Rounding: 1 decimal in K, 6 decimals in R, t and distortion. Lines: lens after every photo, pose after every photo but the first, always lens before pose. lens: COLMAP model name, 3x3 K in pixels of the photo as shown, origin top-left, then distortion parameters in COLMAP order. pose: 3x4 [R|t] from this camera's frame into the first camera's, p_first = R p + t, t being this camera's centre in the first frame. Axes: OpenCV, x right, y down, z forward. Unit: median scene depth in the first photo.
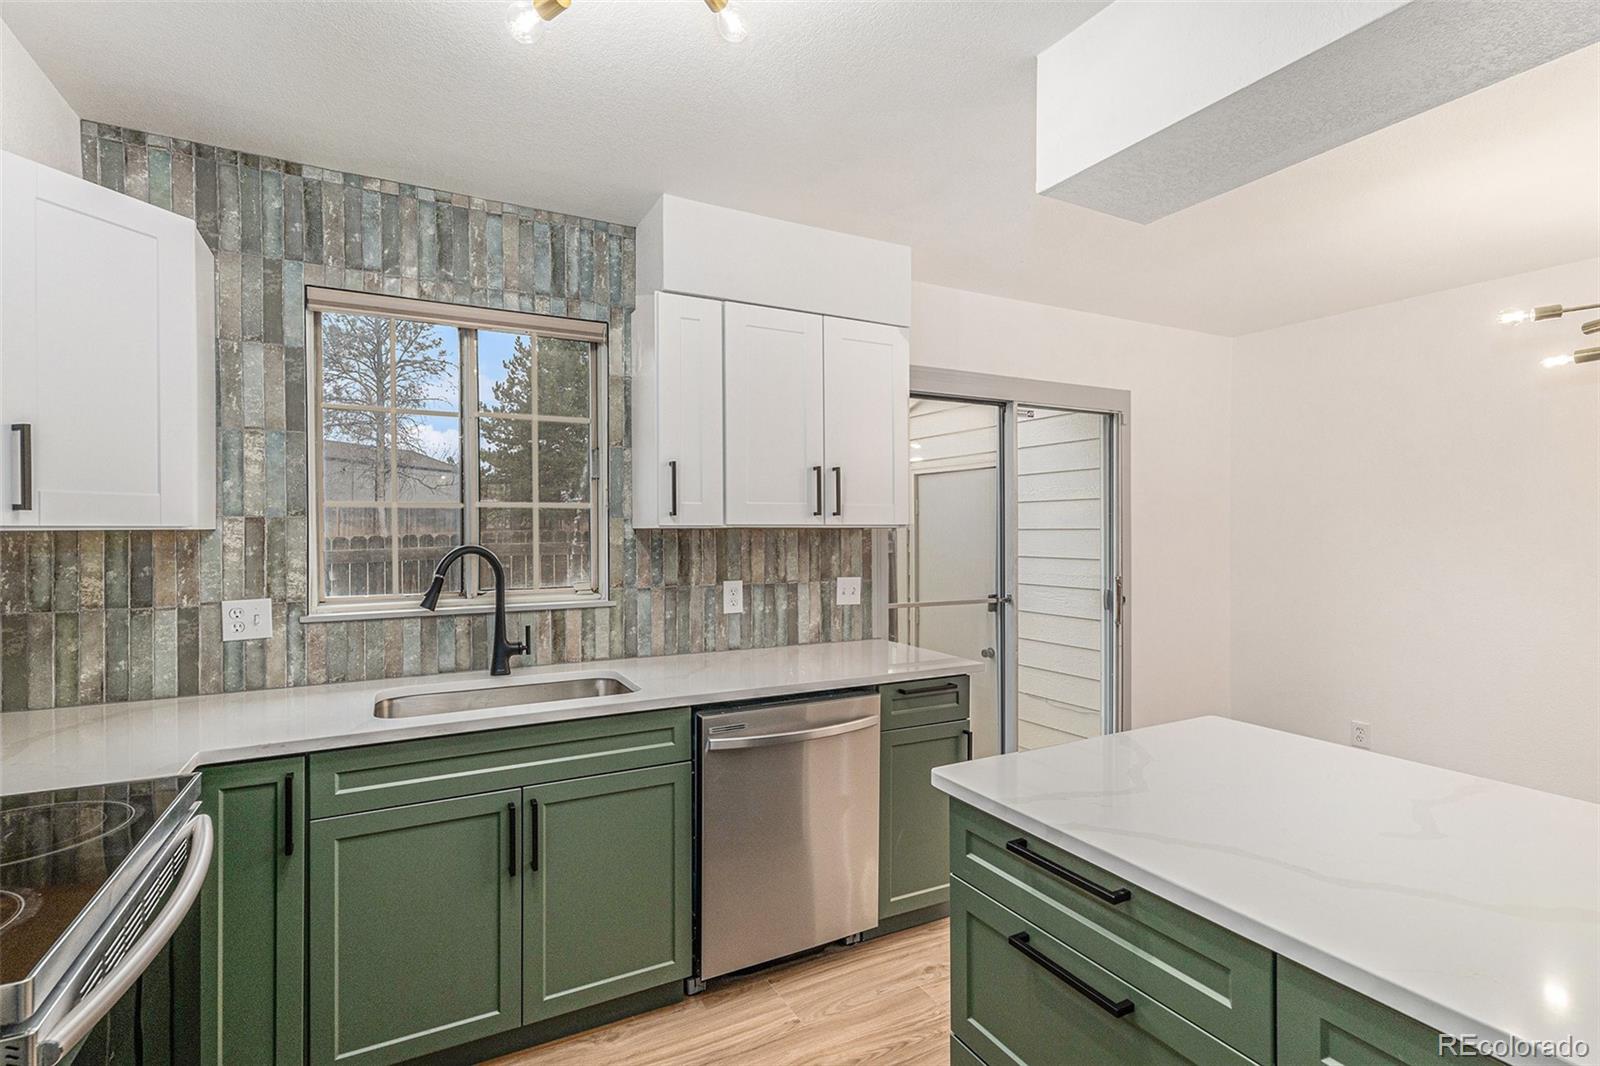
lens RADIAL K [[762.4, 0, 800.0], [0, 762.4, 533.0], [0, 0, 1]] dist [0.000674, 0.000931]
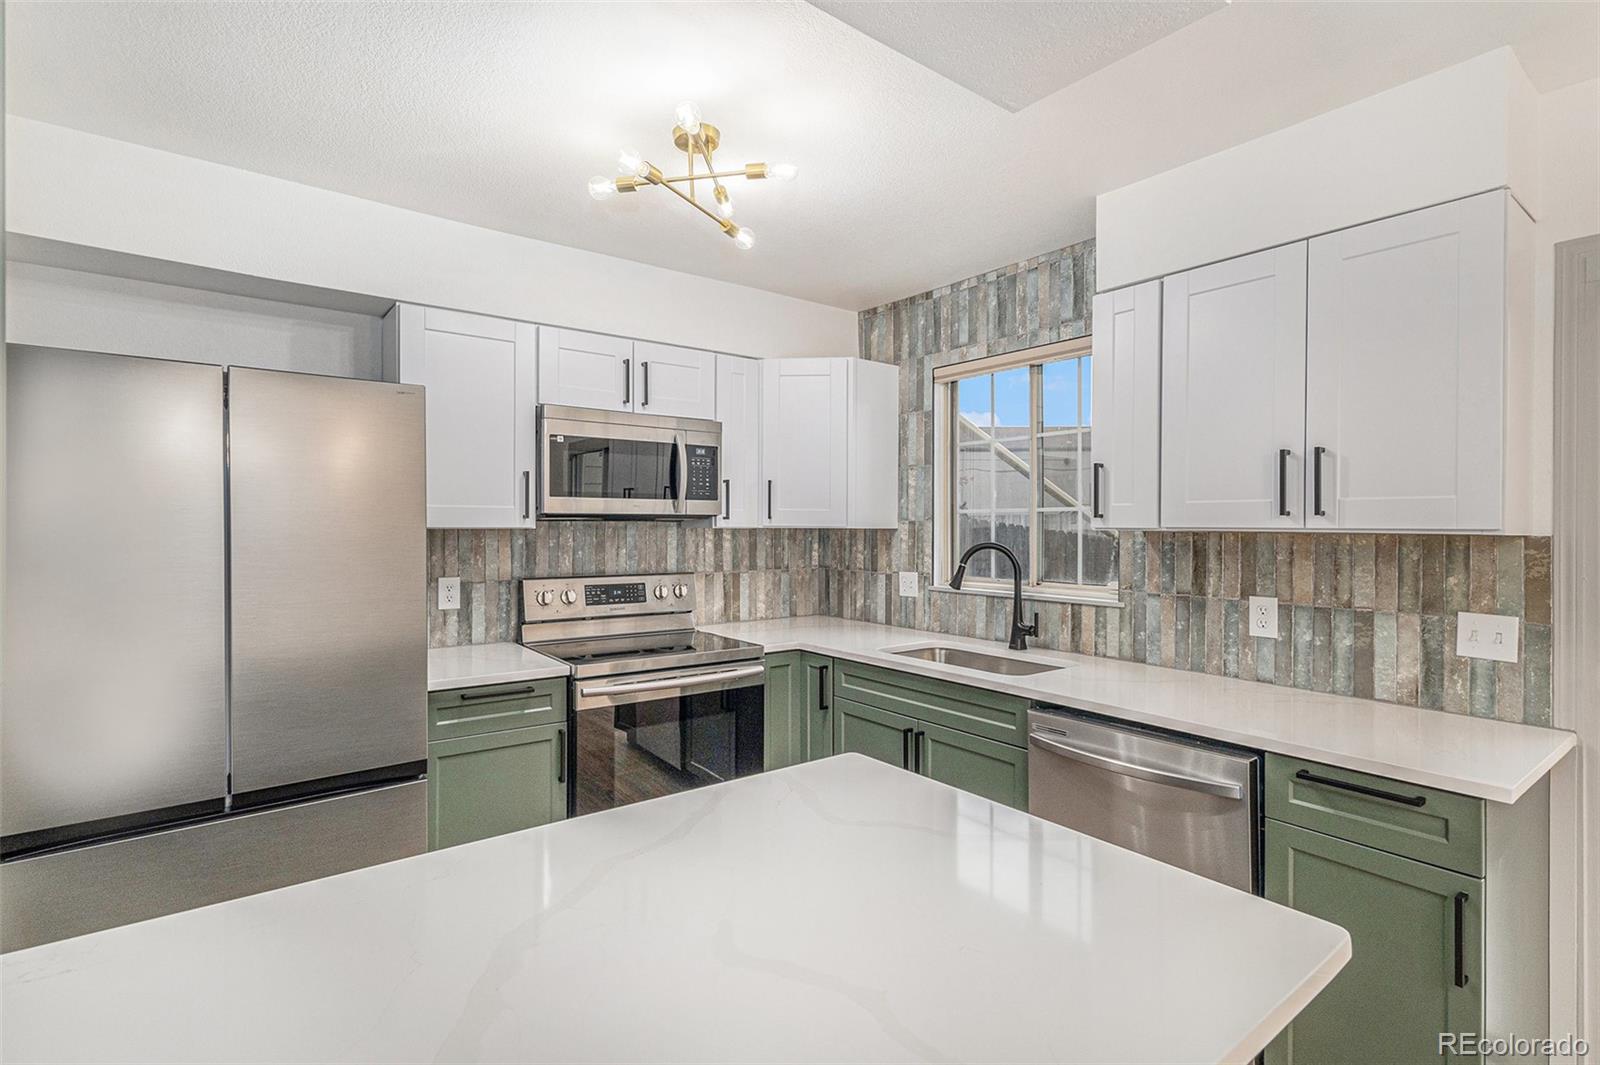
lens RADIAL K [[762.4, 0, 800.0], [0, 762.4, 532.5], [0, 0, 1]] dist [0.000674, 0.000931]
pose [[0.162385, 0.010151, -0.986675, 0.703452], [-0.016329, 0.999838, 0.007599, -0.004284], [0.986592, 0.014877, 0.162525, 0.427725]]
